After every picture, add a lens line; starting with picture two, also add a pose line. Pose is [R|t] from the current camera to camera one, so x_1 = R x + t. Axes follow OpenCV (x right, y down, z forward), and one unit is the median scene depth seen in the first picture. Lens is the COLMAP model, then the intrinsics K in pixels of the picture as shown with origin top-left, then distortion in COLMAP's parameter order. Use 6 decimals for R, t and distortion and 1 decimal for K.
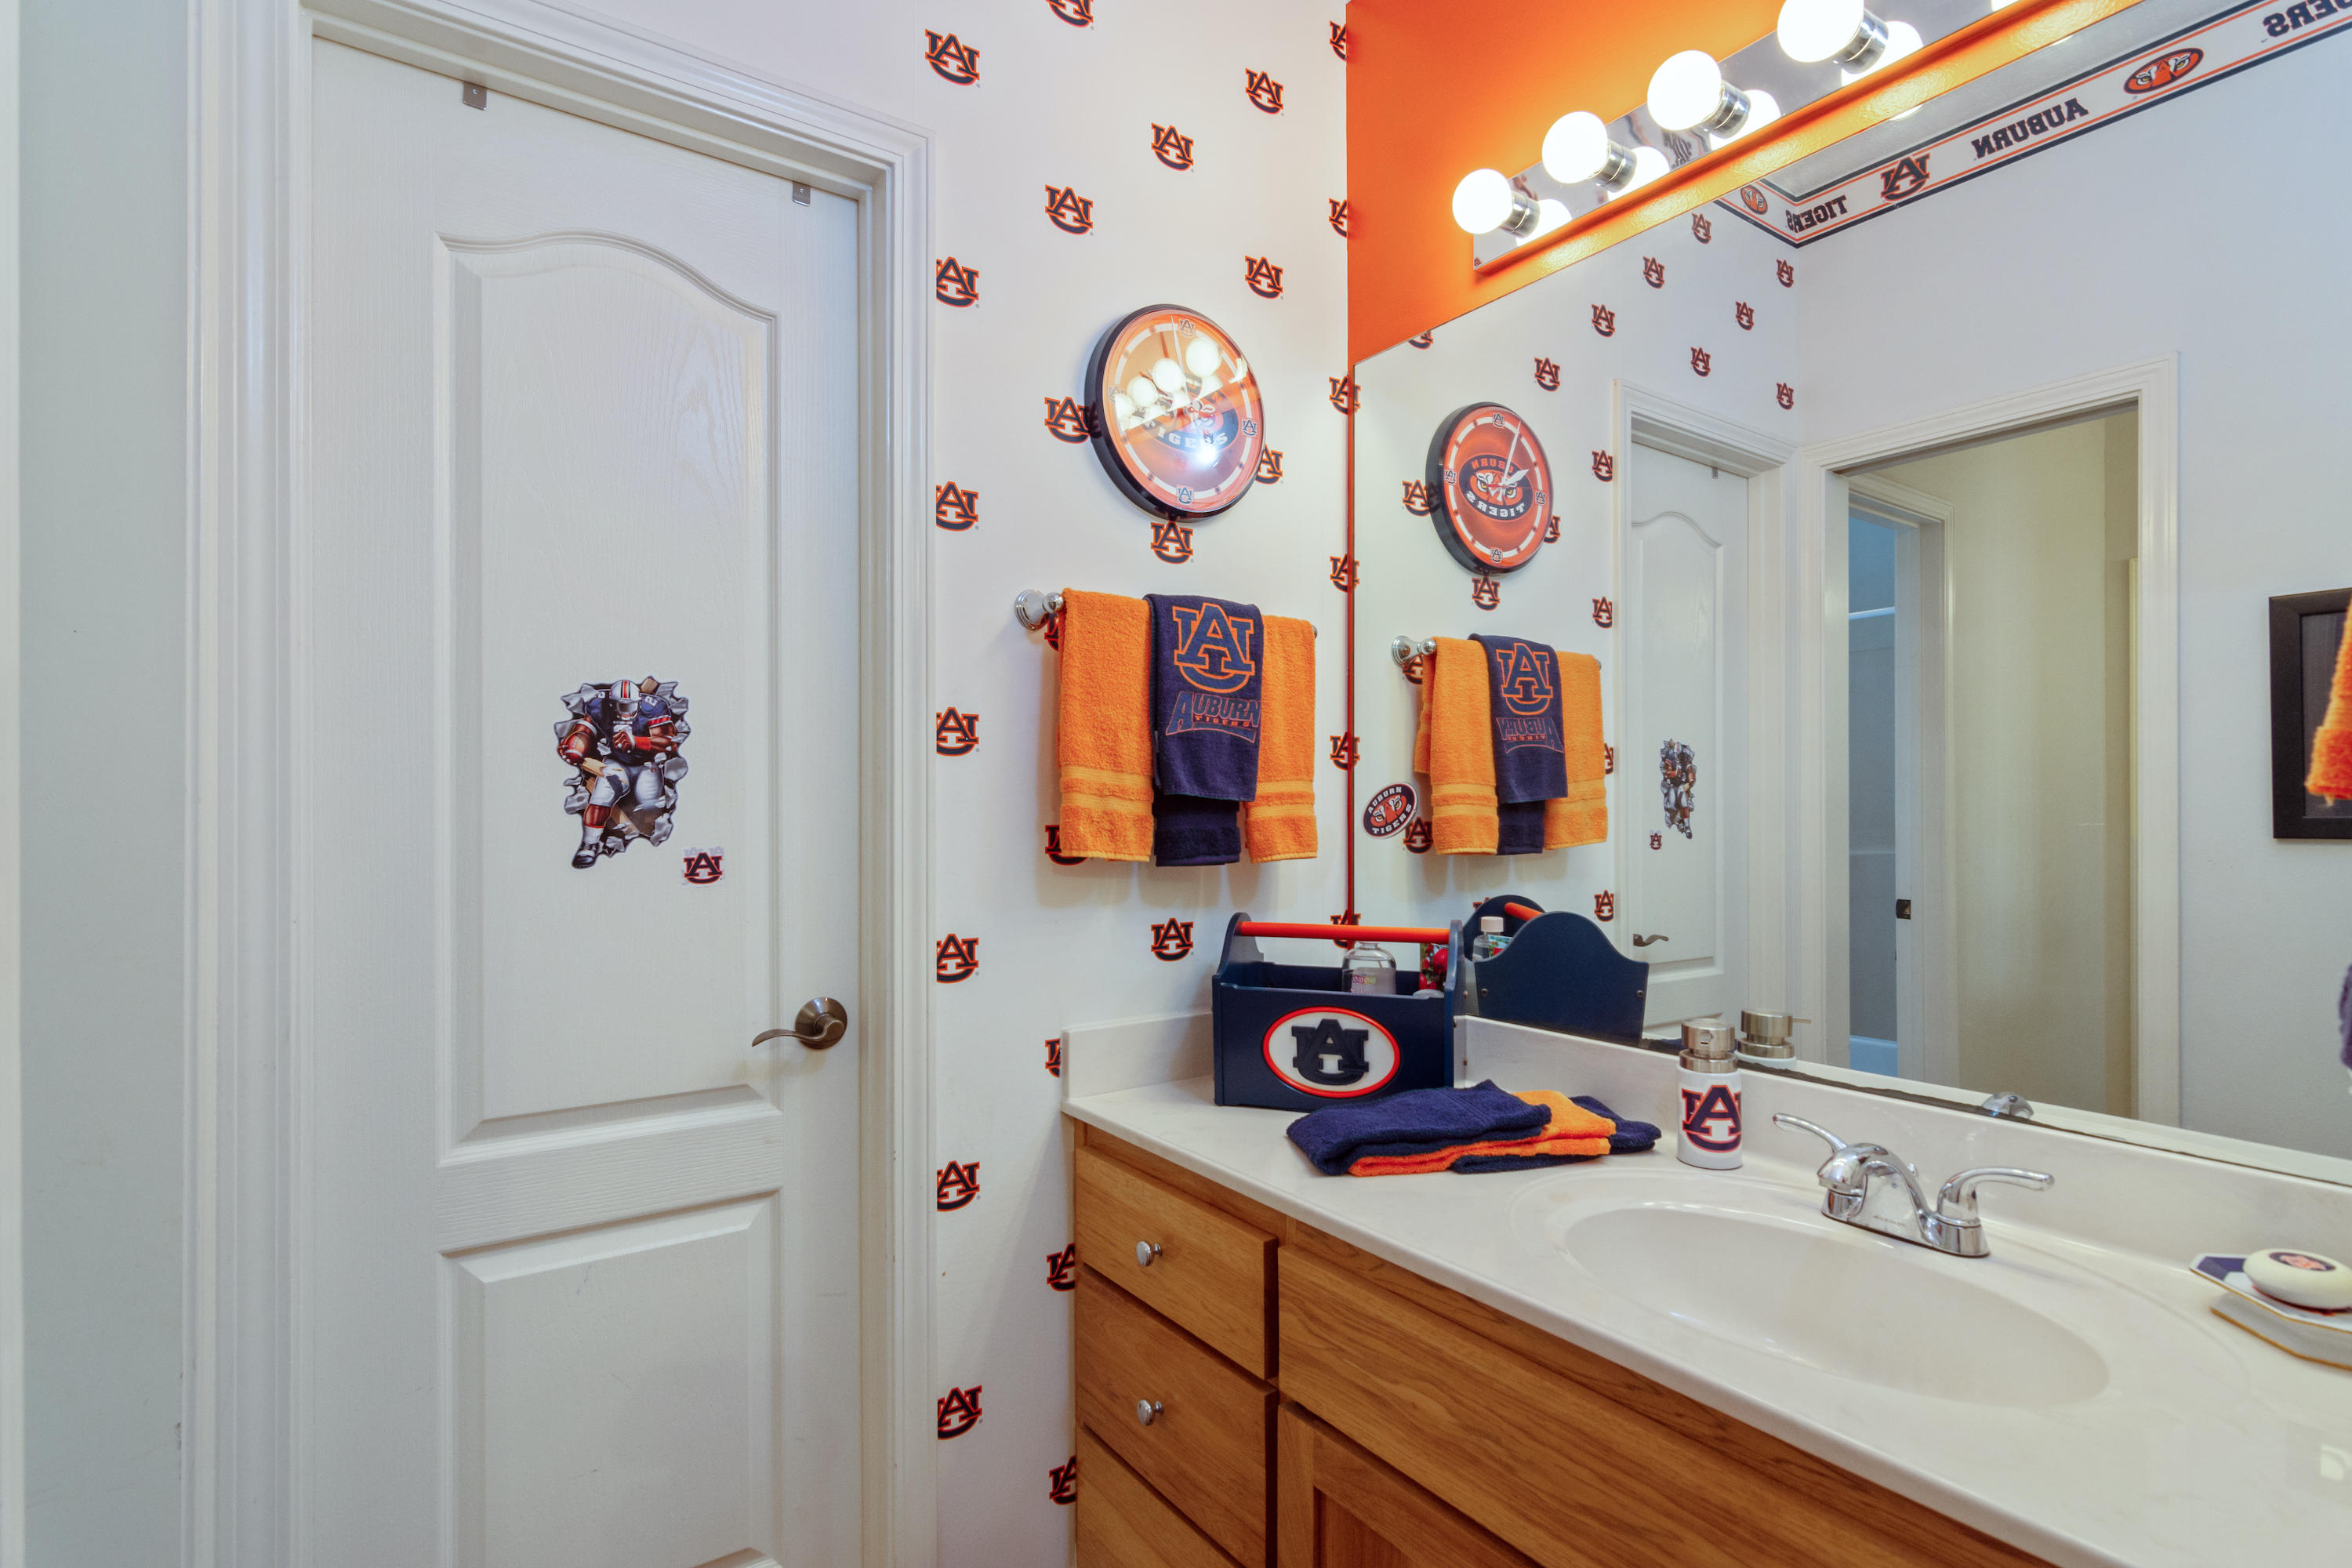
lens RADIAL K [[1133.1, 0, 1179.8], [0, 1133.1, 790.5], [0, 0, 1]] dist [-0.004539, 0.003945]
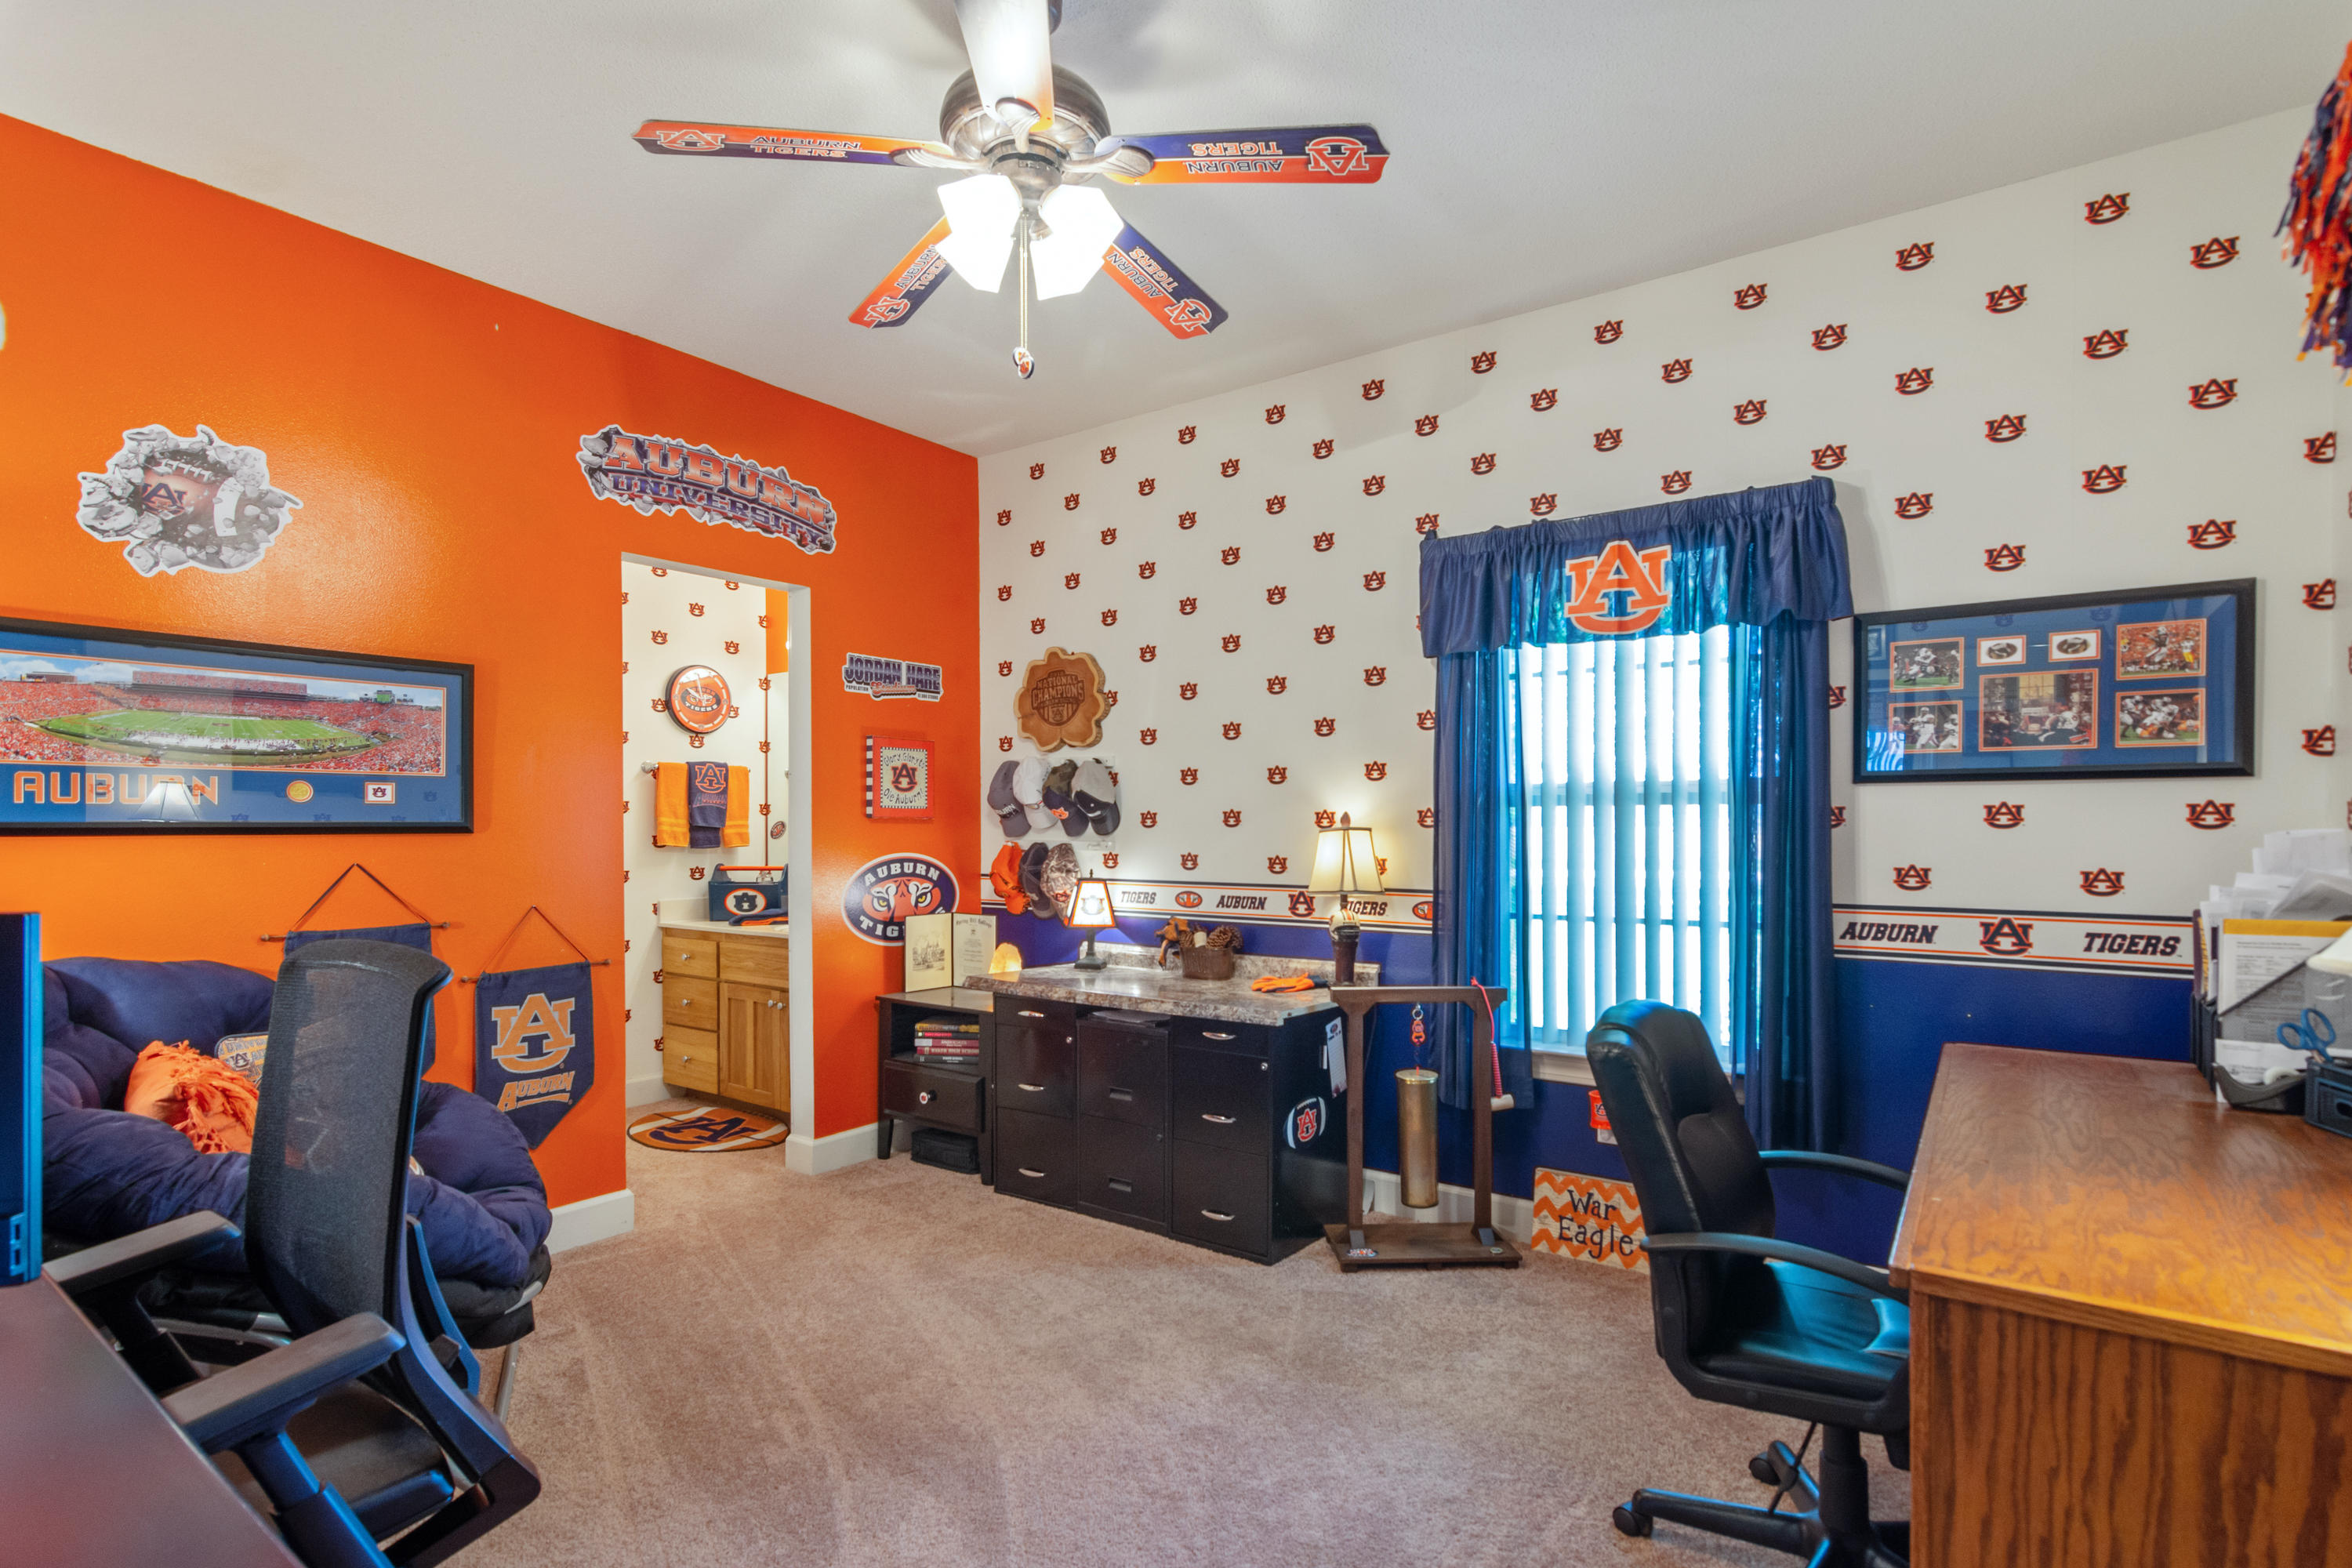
lens RADIAL K [[1133.1, 0, 1170.8], [0, 1133.1, 807.3], [0, 0, 1]] dist [-0.004539, 0.003945]
pose [[0.944771, -0.003568, 0.327713, 0.208471], [0.001853, 0.999983, 0.005544, -0.061689], [-0.327727, -0.004630, 0.944761, -2.392453]]
